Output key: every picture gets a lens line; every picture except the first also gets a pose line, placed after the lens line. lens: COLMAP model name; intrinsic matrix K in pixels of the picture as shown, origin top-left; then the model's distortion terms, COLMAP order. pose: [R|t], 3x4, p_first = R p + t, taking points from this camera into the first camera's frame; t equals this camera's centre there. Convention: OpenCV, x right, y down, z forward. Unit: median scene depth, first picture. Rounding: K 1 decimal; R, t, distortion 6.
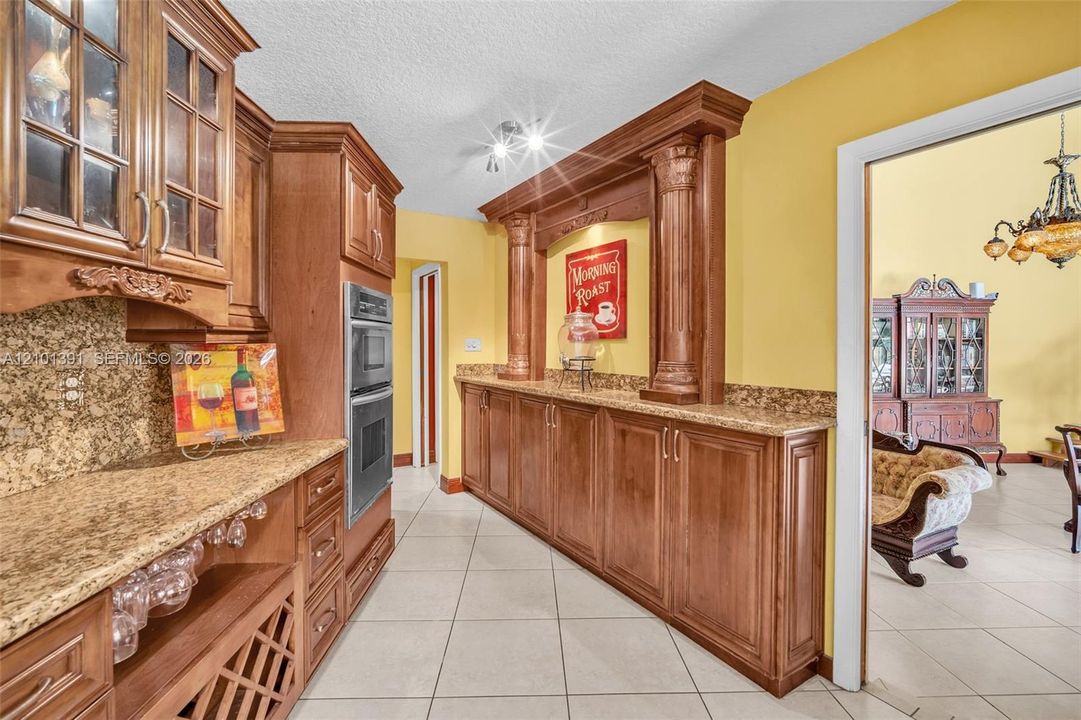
lens RADIAL K [[480.6, 0, 541.3], [0, 480.6, 349.1], [0, 0, 1]] dist [-0.003150, 0.000018]
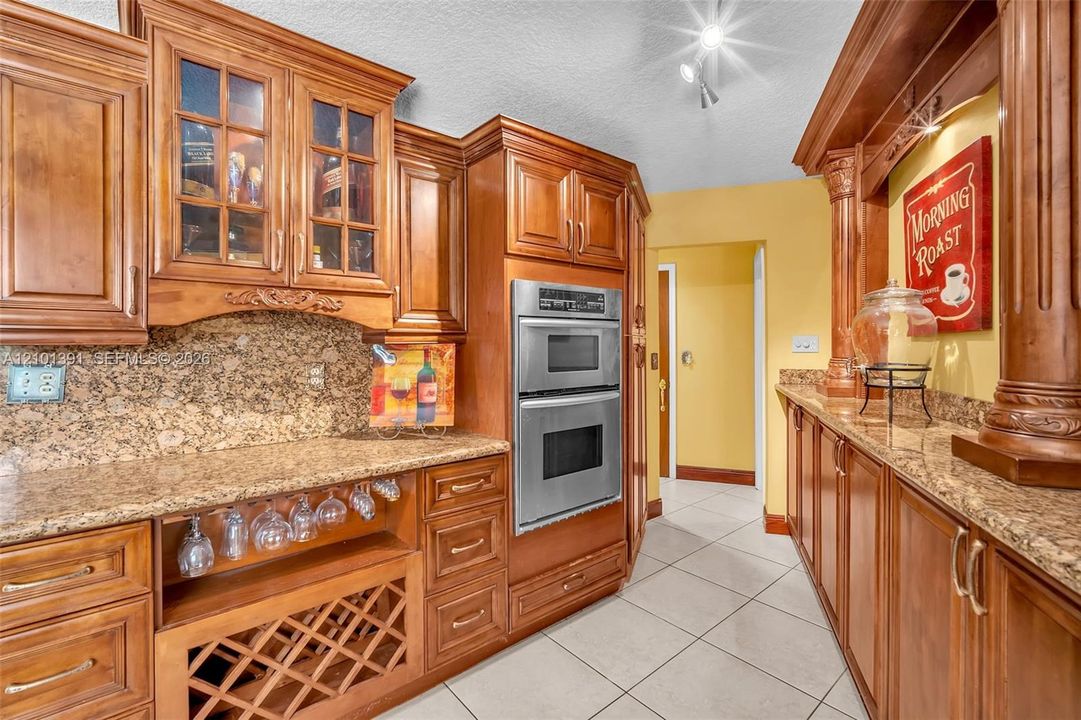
lens RADIAL K [[476.9, 0, 538.7], [0, 476.9, 343.7], [0, 0, 1]] dist [-0.012727, 0.000038]
pose [[0.623966, -0.004476, -0.781439, 0.366795], [-0.003919, 0.999953, -0.008857, -0.002591], [0.781442, 0.008589, 0.623919, 0.431438]]
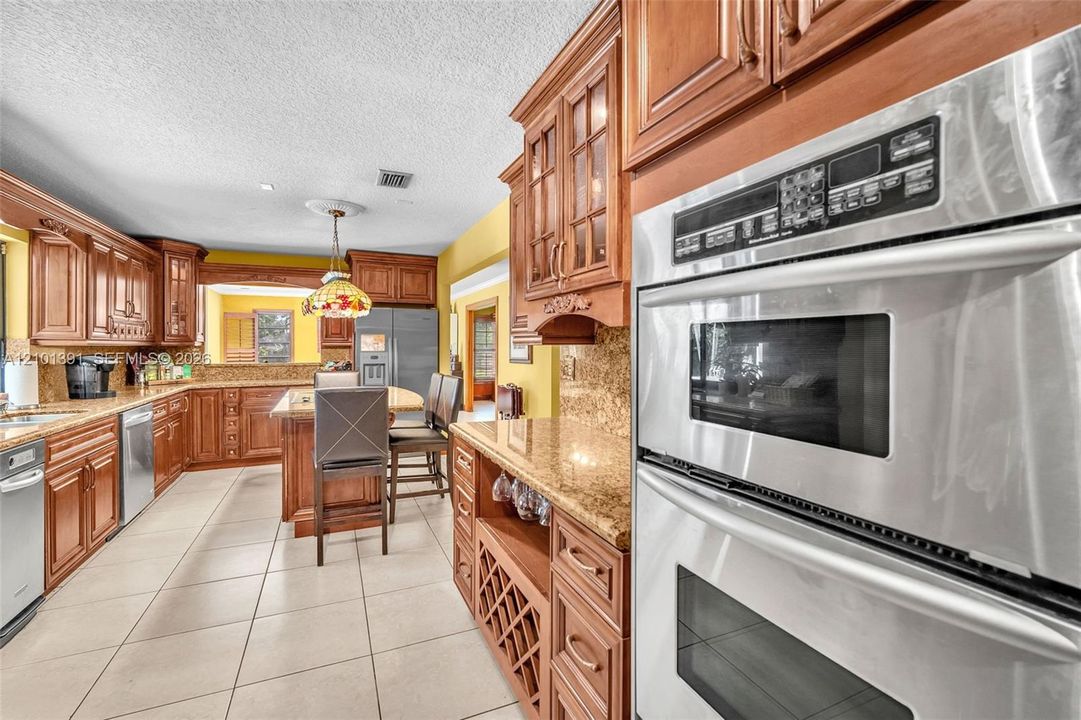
lens RADIAL K [[476.9, 0, 538.7], [0, 476.9, 343.7], [0, 0, 1]] dist [-0.012727, 0.000038]
pose [[-0.925446, -0.002048, -0.378875, -0.127673], [-0.005517, 0.999952, 0.008070, -0.015892], [0.378840, 0.009558, -0.925413, 1.372203]]
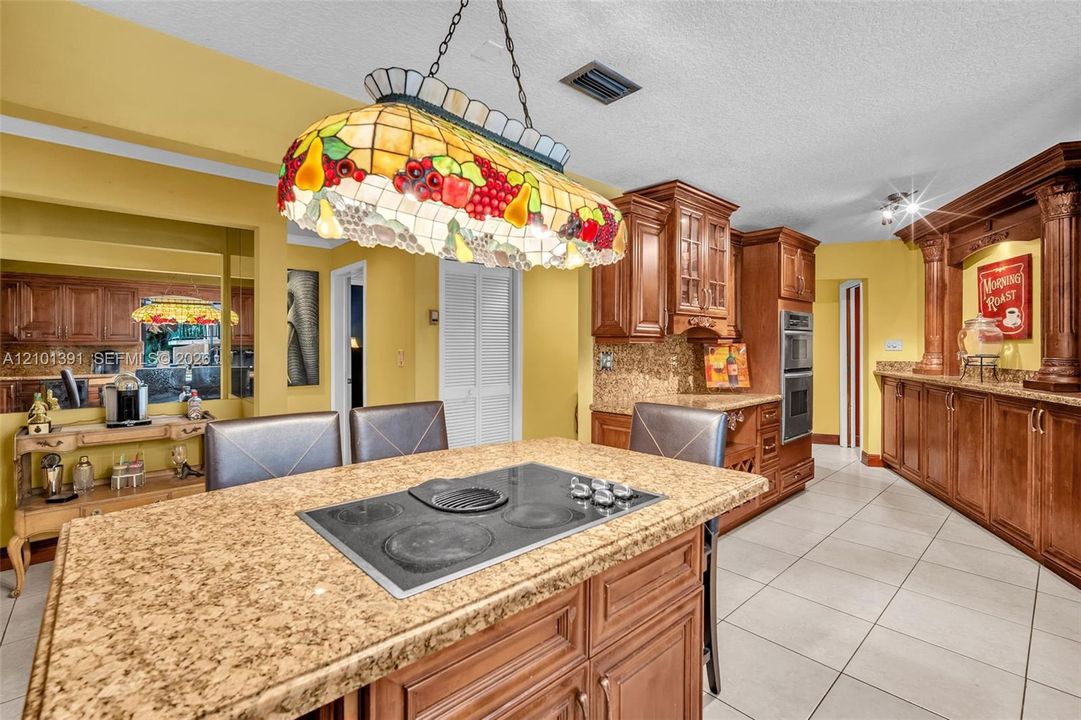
lens RADIAL K [[476.9, 0, 538.7], [0, 476.9, 343.7], [0, 0, 1]] dist [-0.012727, 0.000038]
pose [[0.648681, -0.002015, -0.761058, 0.368327], [-0.008897, 0.999908, -0.010230, 0.015129], [0.761009, 0.013407, 0.648603, -0.872257]]
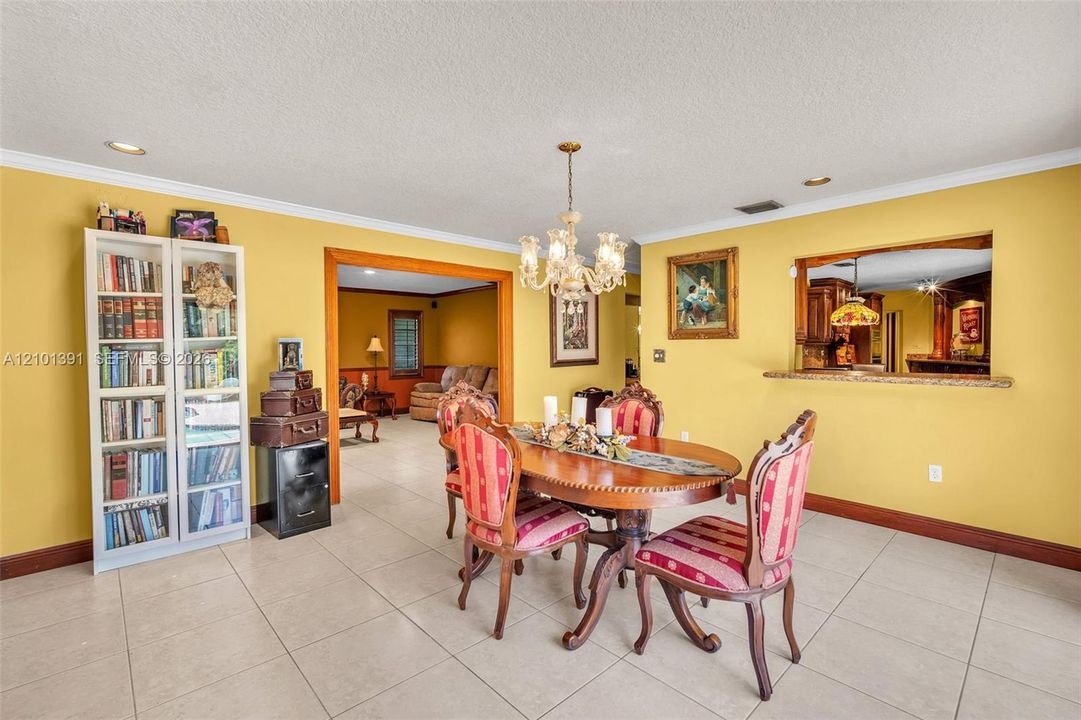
lens RADIAL K [[480.6, 0, 541.3], [0, 480.6, 349.1], [0, 0, 1]] dist [-0.003150, 0.000018]
pose [[0.667060, 0.004730, -0.744989, 0.739594], [-0.005215, 0.999985, 0.001680, 0.032361], [0.744986, 0.002764, 0.667075, -3.701662]]
